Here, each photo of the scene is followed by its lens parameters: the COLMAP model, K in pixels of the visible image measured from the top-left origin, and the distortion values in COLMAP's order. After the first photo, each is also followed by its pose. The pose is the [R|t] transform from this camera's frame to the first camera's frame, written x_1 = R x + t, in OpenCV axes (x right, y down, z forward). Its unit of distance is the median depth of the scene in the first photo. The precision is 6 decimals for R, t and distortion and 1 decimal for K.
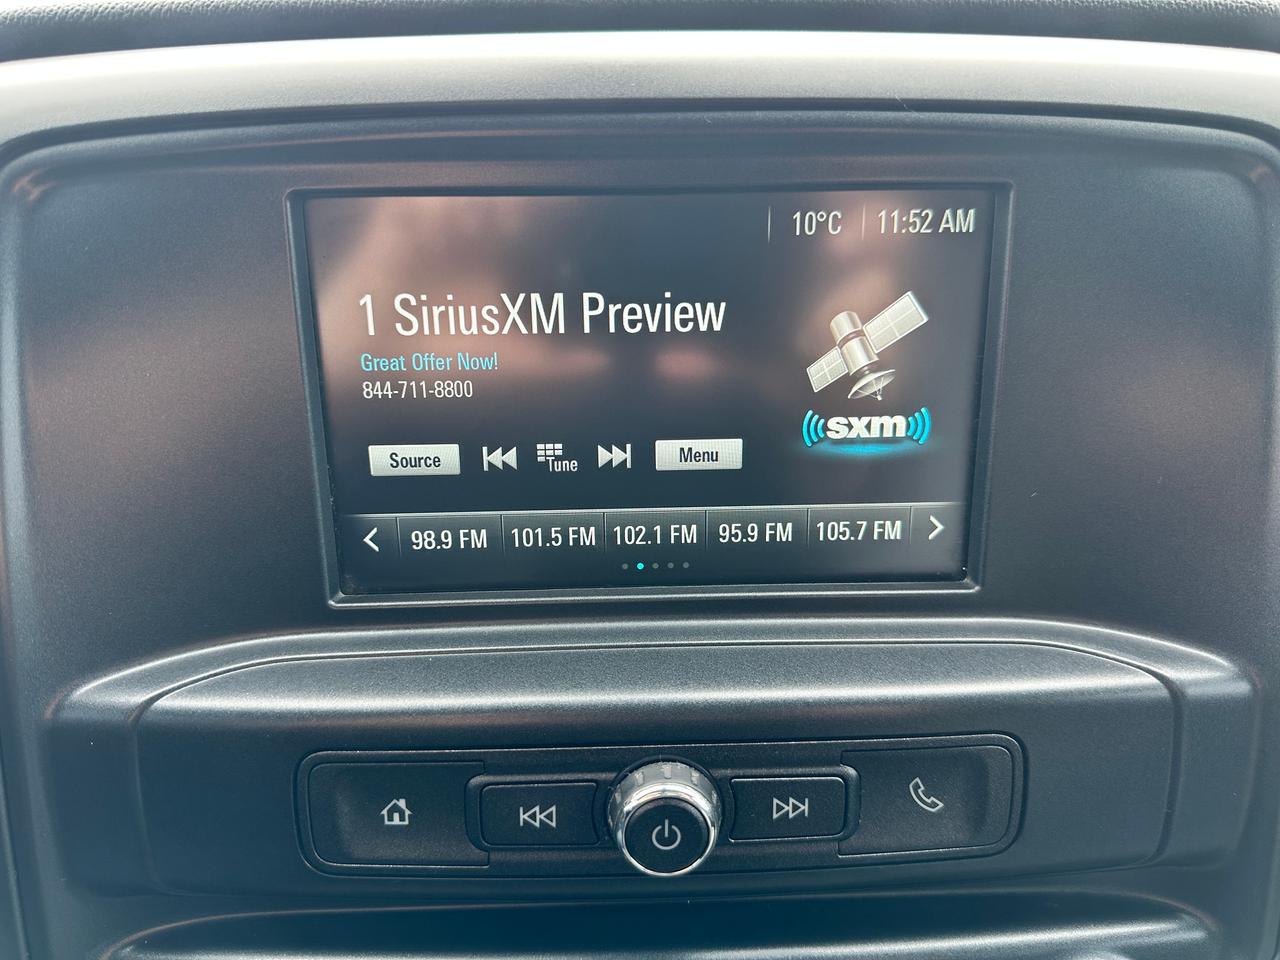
lens RADIAL K [[899.2, 0, 642.7], [0, 899.2, 481.9], [0, 0, 1]] dist [0.014301, -0.026543]
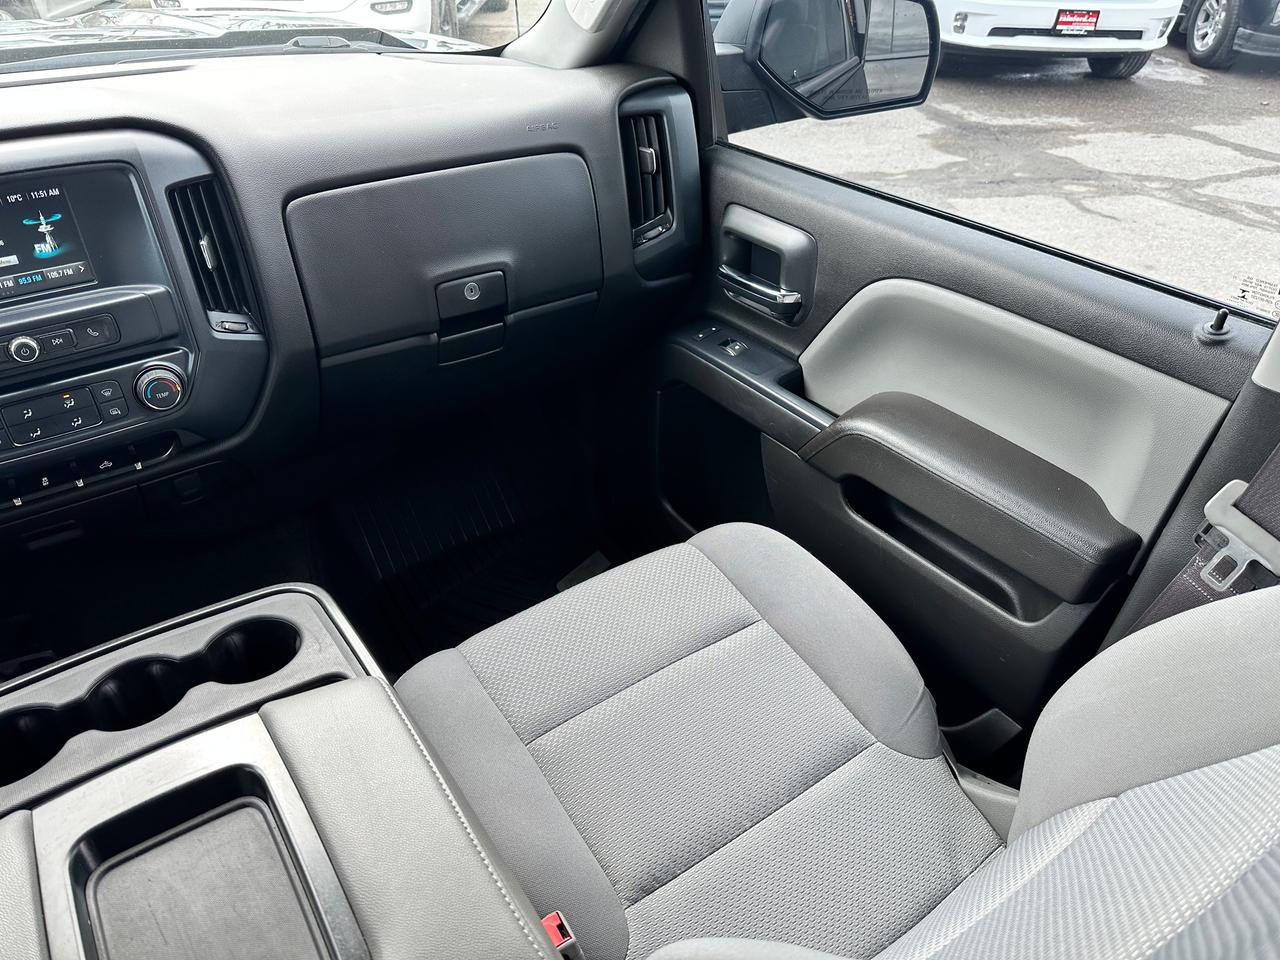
lens RADIAL K [[911.9, 0, 645.1], [0, 911.9, 485.0], [0, 0, 1]] dist [-0.022124, 0.012186]
pose [[0.831295, -0.304471, 0.465022, 0.271951], [0.160833, 0.932597, 0.323102, 0.054608], [-0.532054, -0.193802, 0.824233, -4.110713]]
